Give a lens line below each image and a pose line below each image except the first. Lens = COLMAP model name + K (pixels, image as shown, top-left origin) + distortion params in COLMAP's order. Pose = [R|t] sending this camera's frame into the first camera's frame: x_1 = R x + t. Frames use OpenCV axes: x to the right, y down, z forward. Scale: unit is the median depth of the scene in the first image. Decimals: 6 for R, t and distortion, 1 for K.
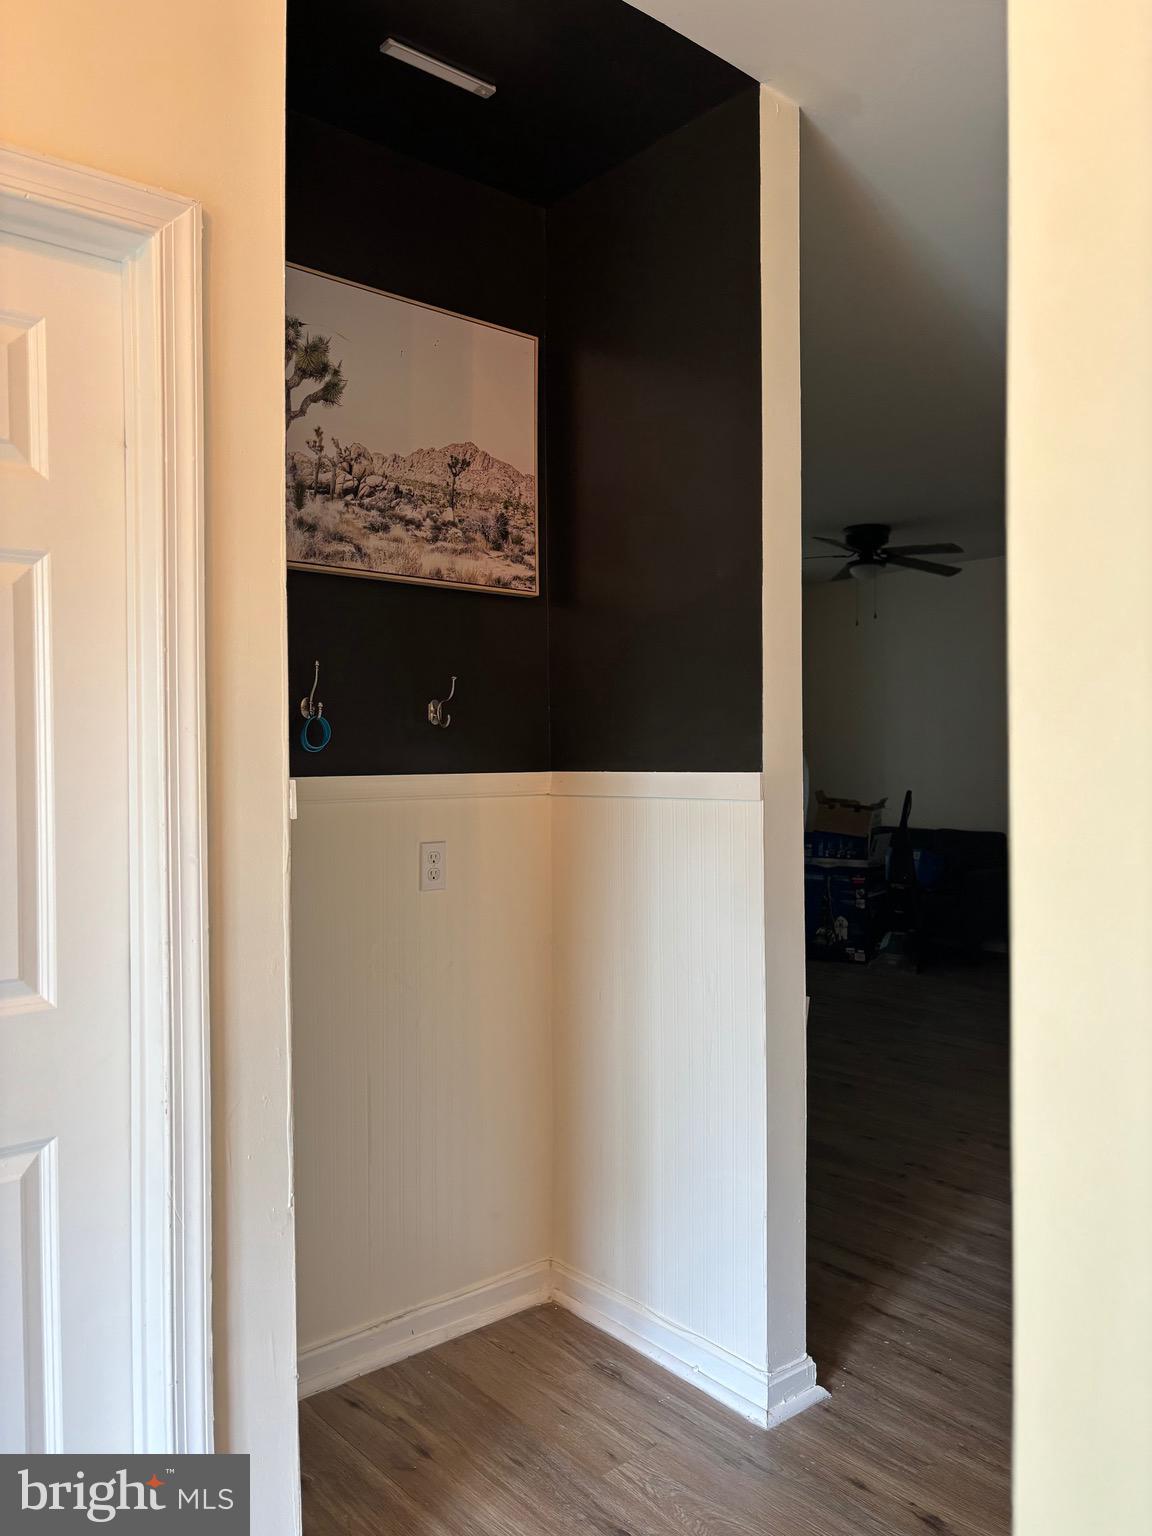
lens RADIAL K [[1157.8, 0, 574.4], [0, 1157.8, 762.6], [0, 0, 1]] dist [0.004251, -0.024077]
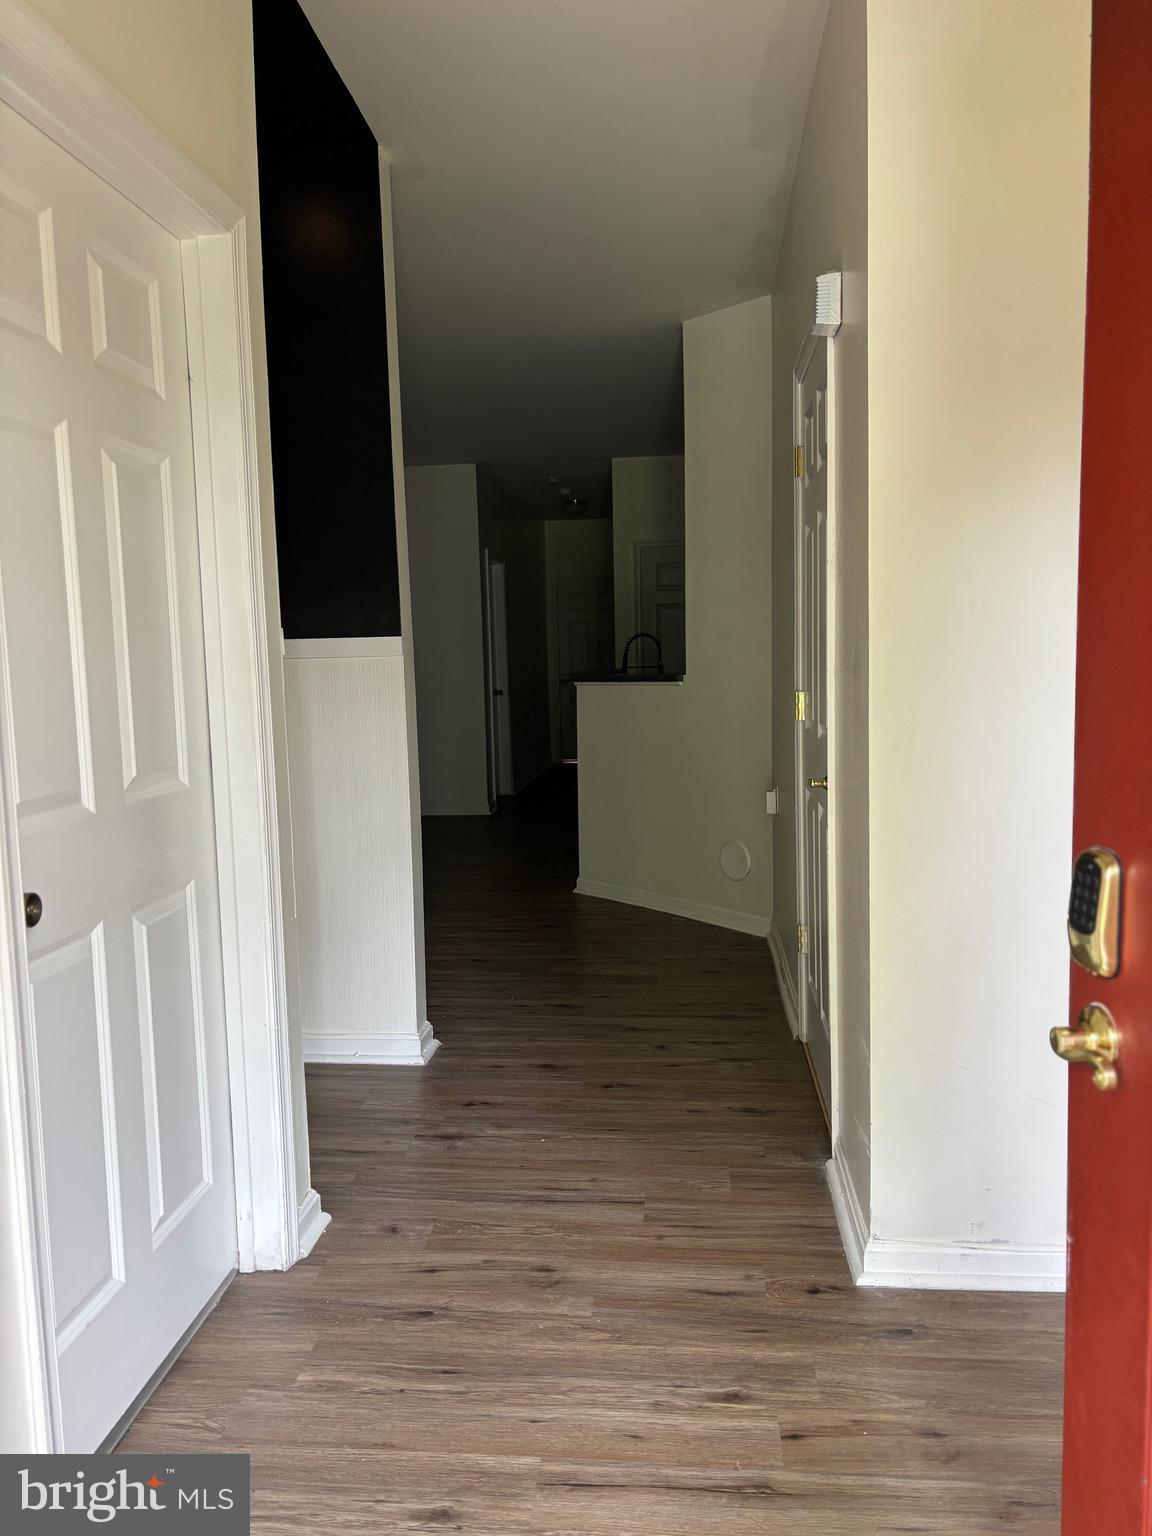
lens RADIAL K [[1157.8, 0, 577.2], [0, 1157.8, 772.6], [0, 0, 1]] dist [0.004251, -0.024077]
pose [[0.709015, -0.082342, 0.700370, -0.754314], [0.024142, 0.995412, 0.092590, 0.054109], [-0.704780, -0.048739, 0.707749, -0.217707]]
